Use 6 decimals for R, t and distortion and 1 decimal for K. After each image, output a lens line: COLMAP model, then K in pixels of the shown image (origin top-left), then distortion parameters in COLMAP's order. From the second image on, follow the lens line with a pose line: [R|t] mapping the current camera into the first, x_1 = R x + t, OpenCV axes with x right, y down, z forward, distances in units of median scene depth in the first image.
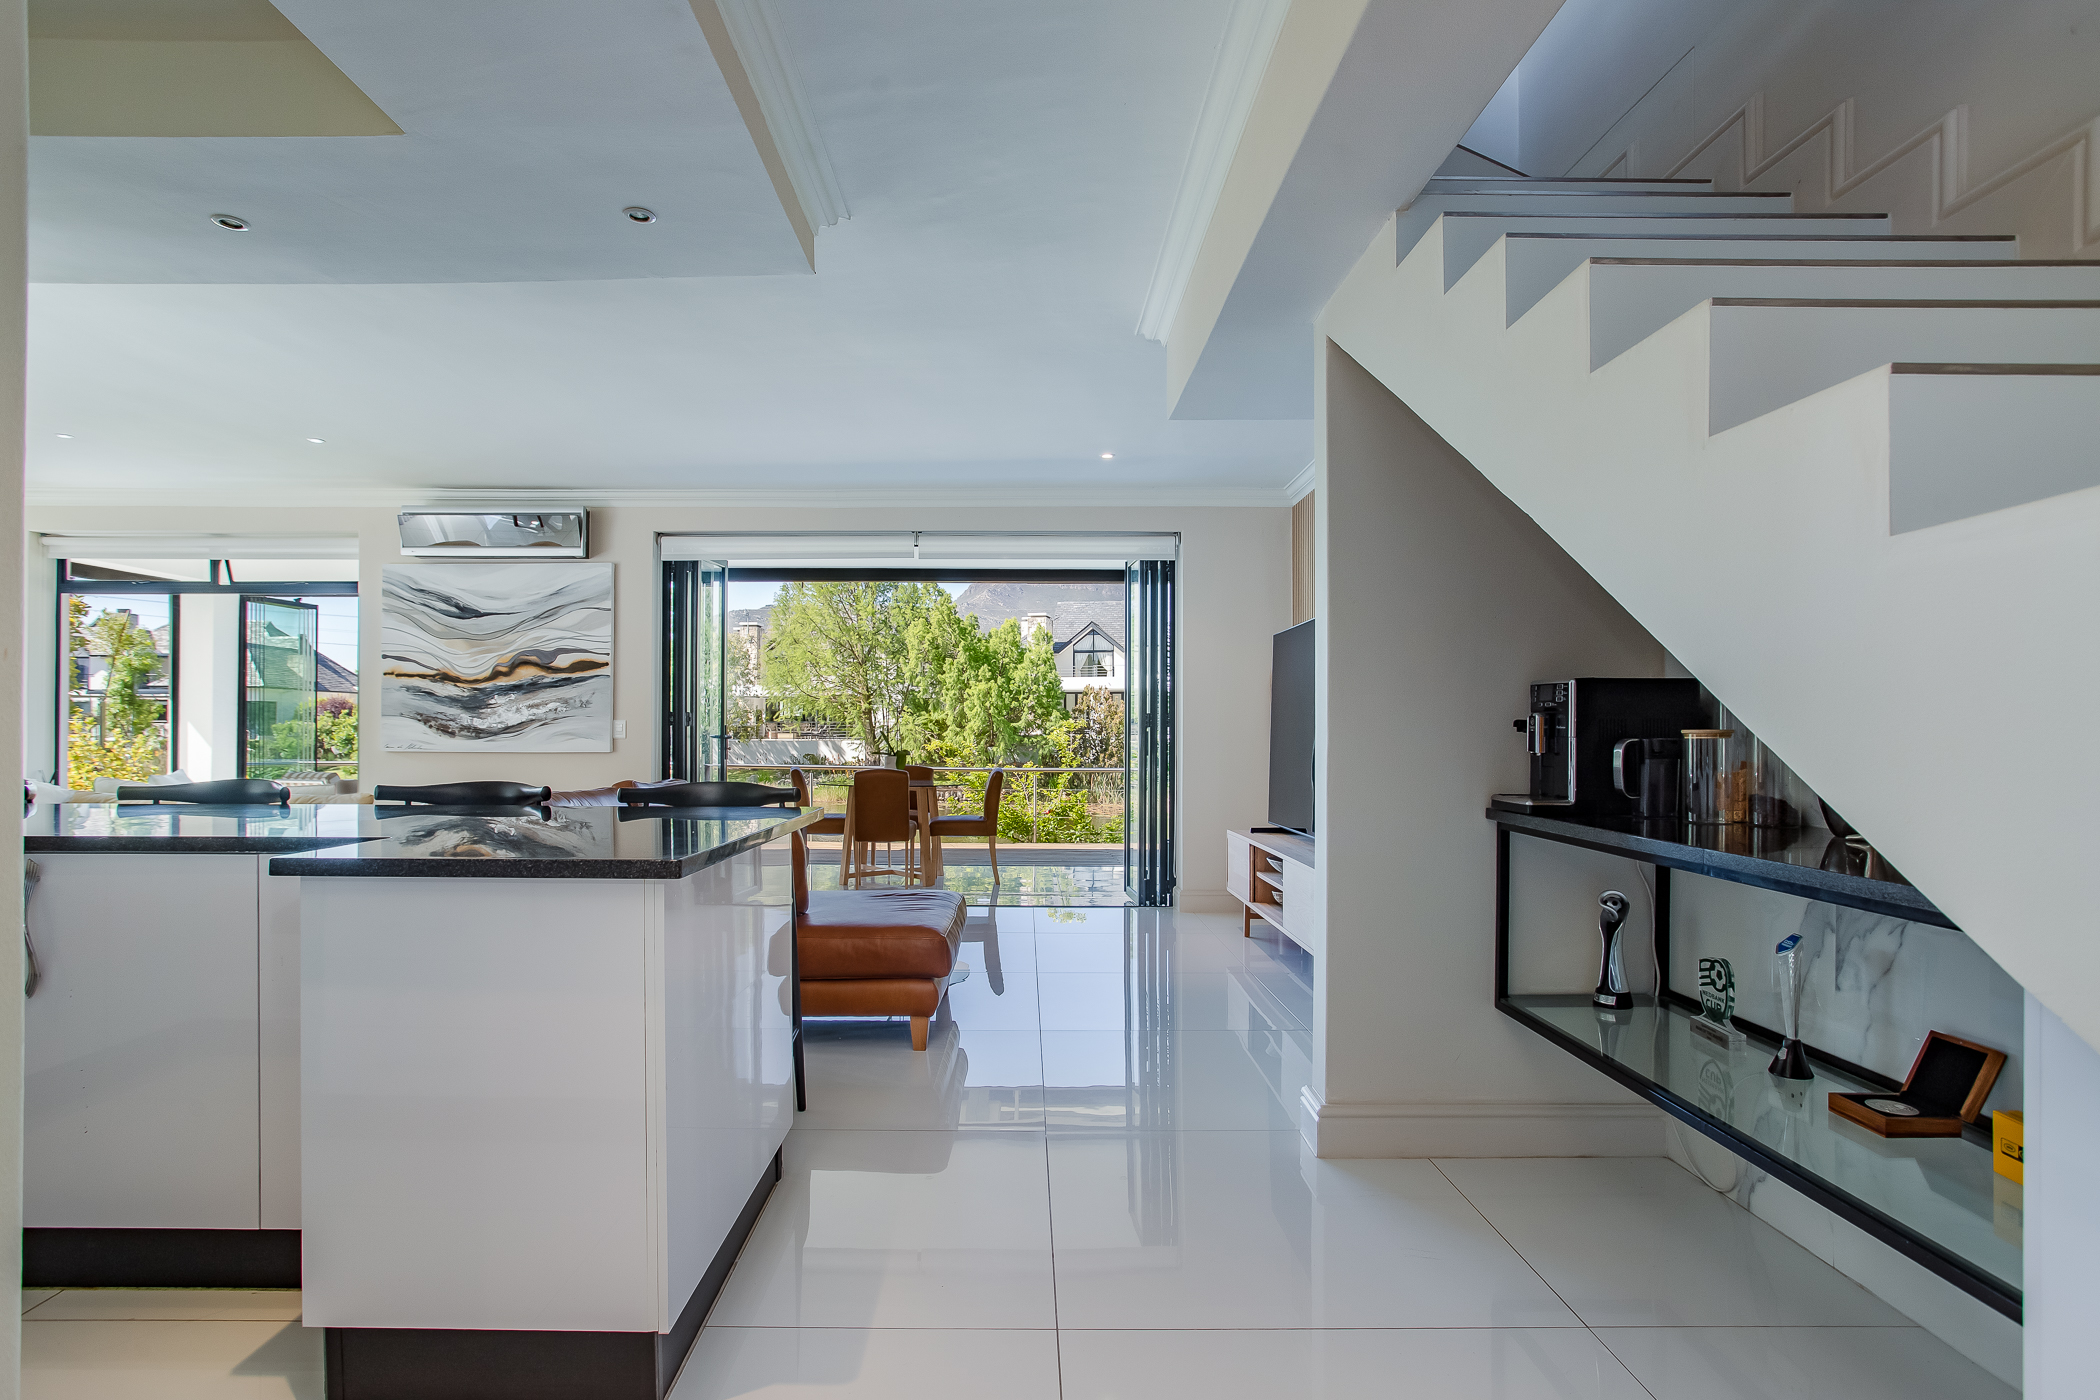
lens RADIAL K [[1059.4, 0, 1002.2], [0, 1059.4, 716.2], [0, 0, 1]] dist [-0.048053, 0.029610]
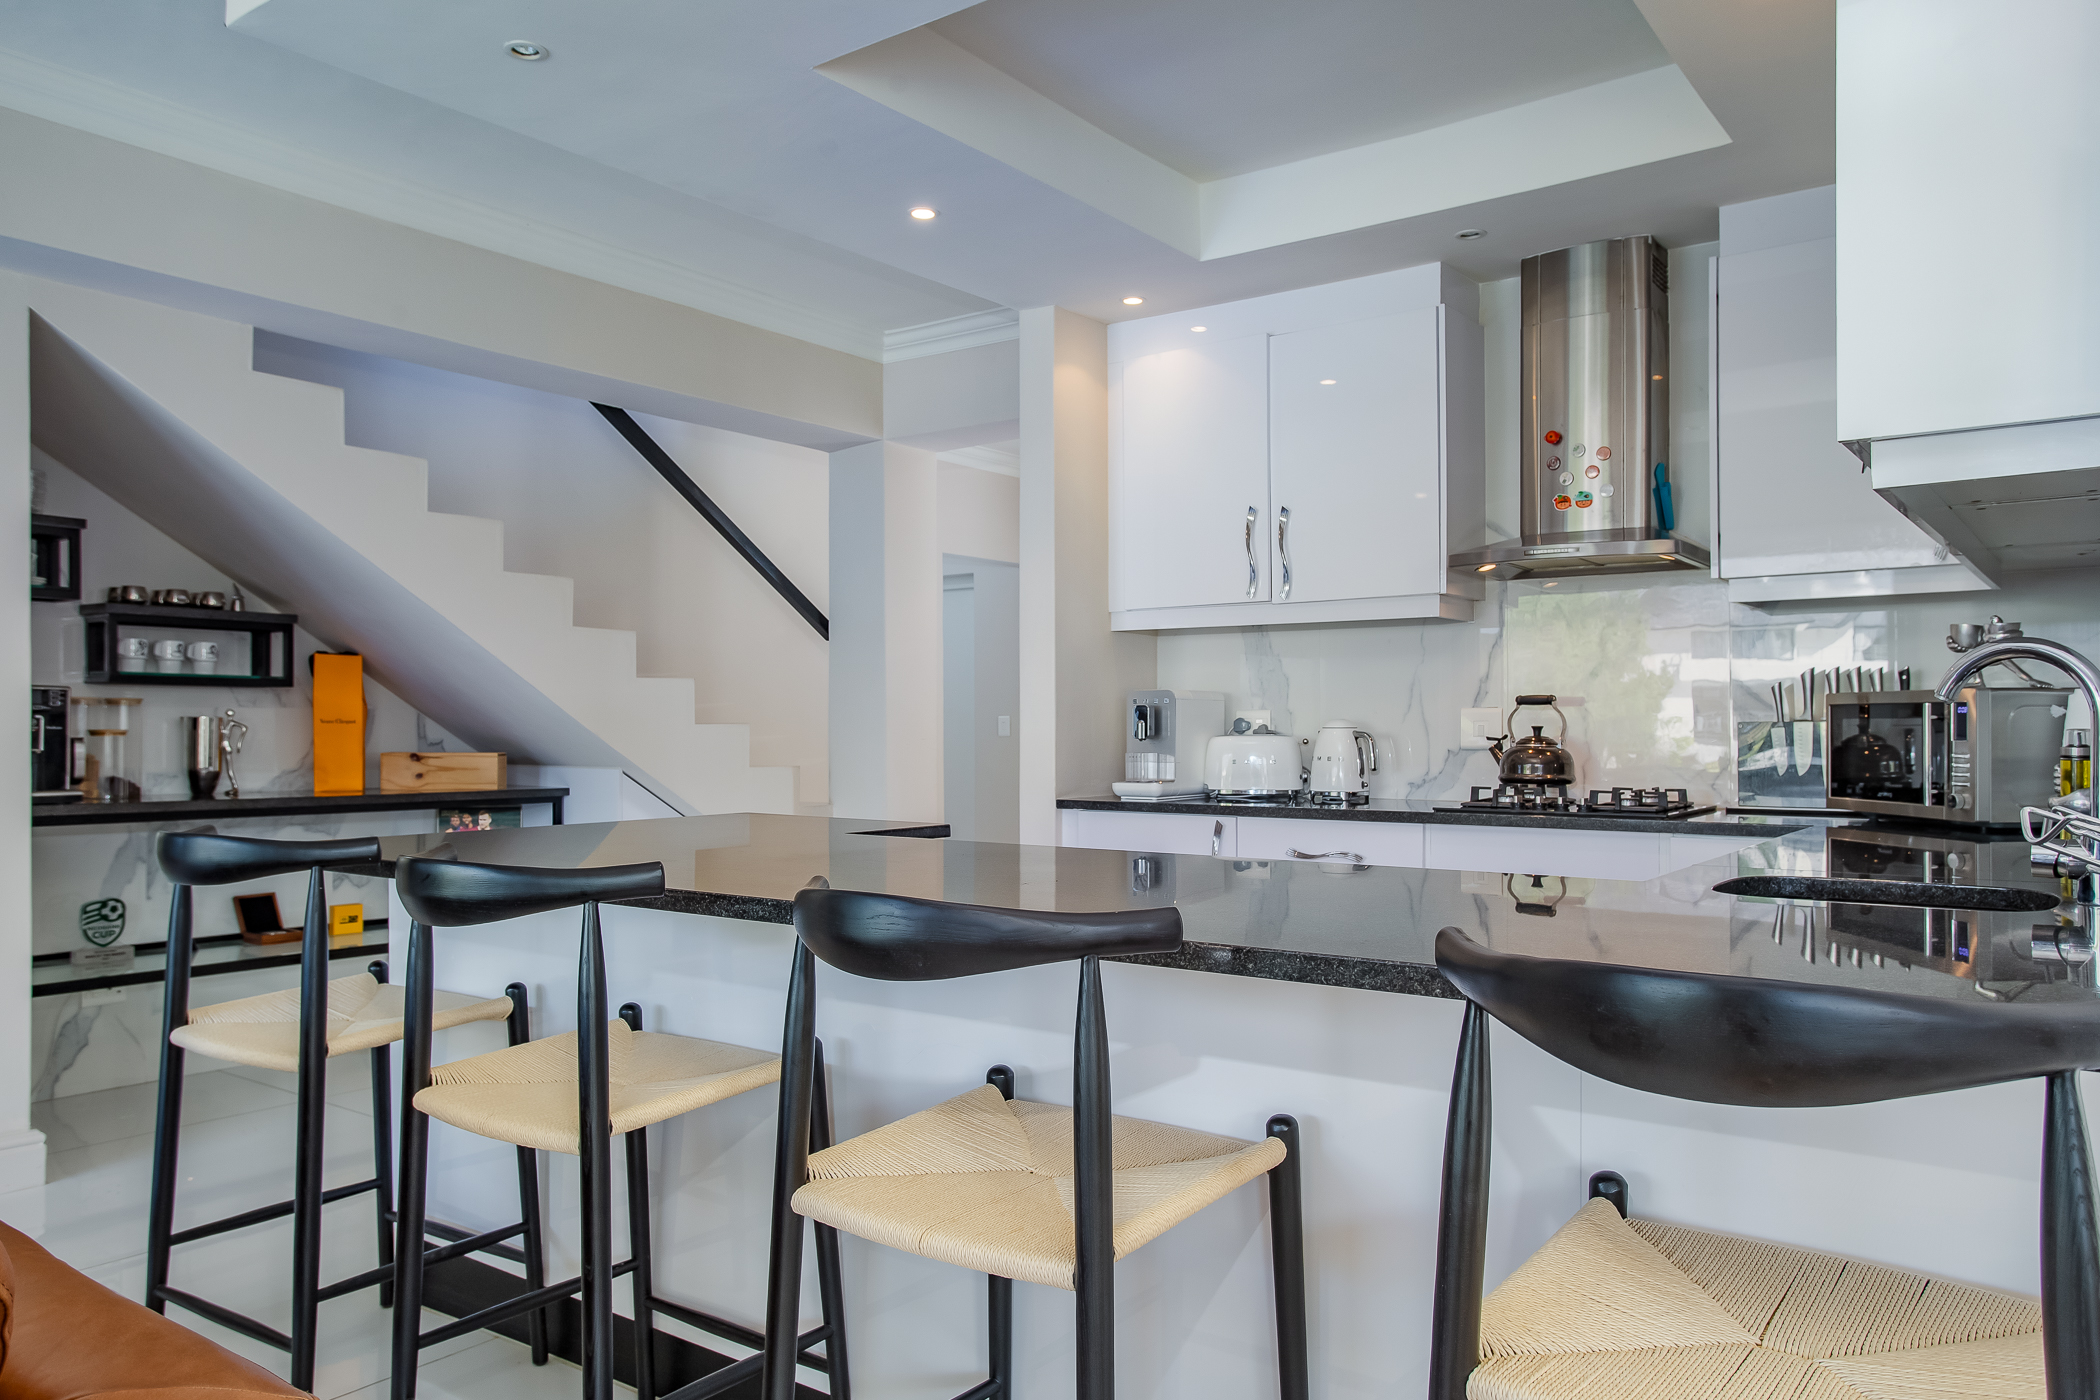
lens RADIAL K [[1478.1, 0, 1050.8], [0, 1478.1, 728.2], [0, 0, 1]] dist [0.006676, 0.004069]
pose [[-0.814647, -0.002887, 0.579950, -0.487810], [-0.010110, 0.999906, -0.009224, 0.005556], [-0.579869, -0.013378, -0.814600, 0.634409]]
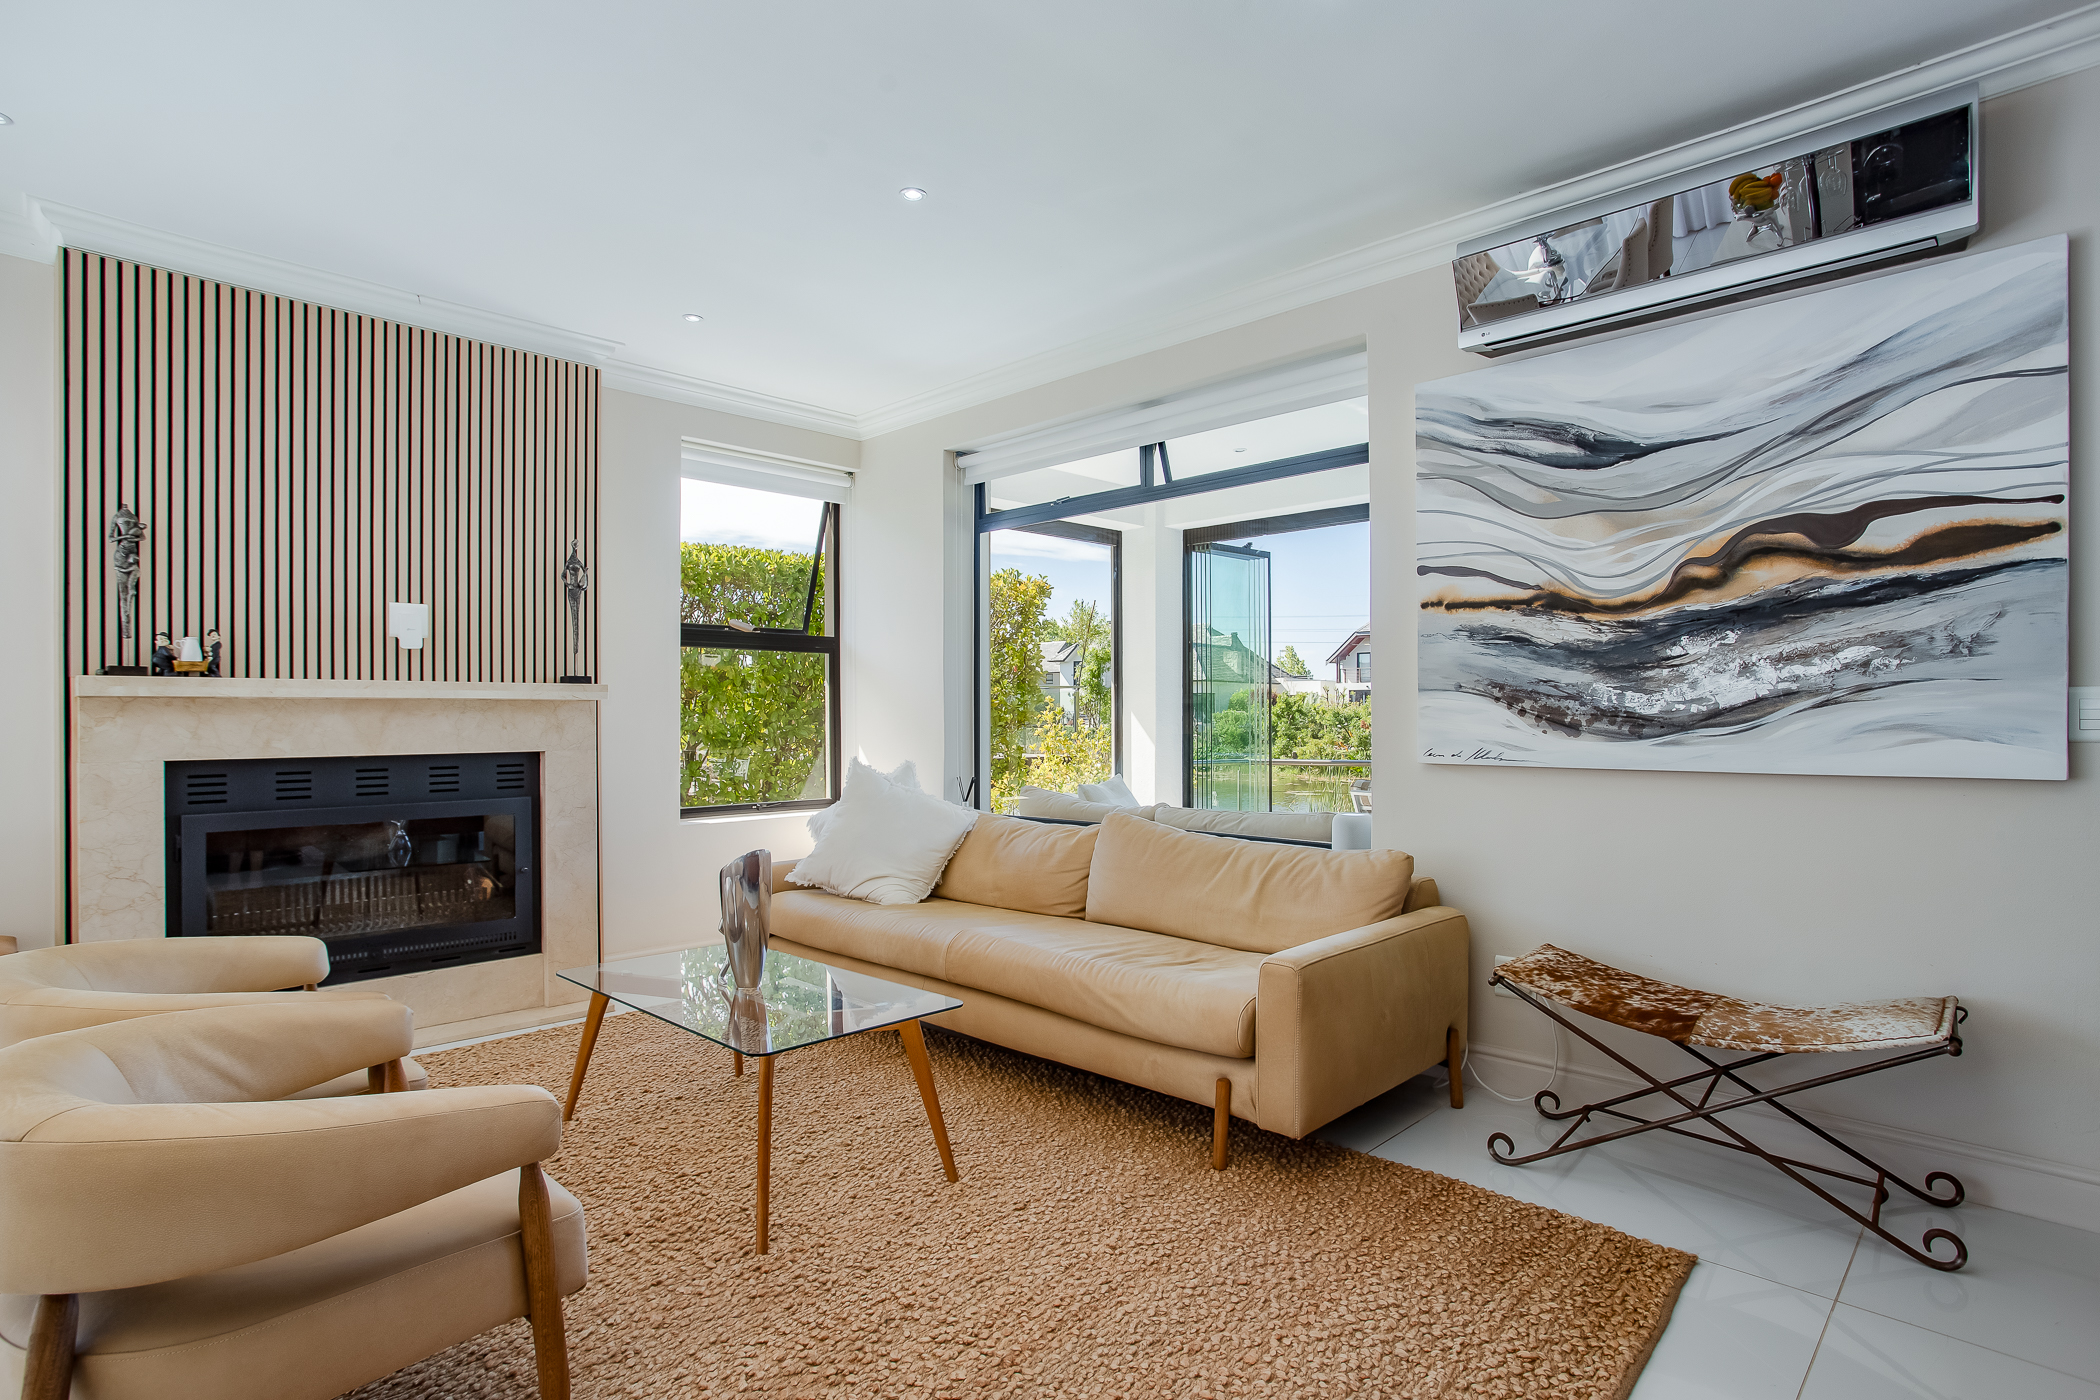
lens RADIAL K [[1049.7, 0, 1037.3], [0, 1049.7, 717.1], [0, 0, 1]] dist [-0.054719, 0.028366]
pose [[0.713605, -0.004878, -0.700532, -0.376975], [0.014257, 0.999870, 0.007561, 0.005787], [0.700403, -0.015383, 0.713581, 0.520944]]
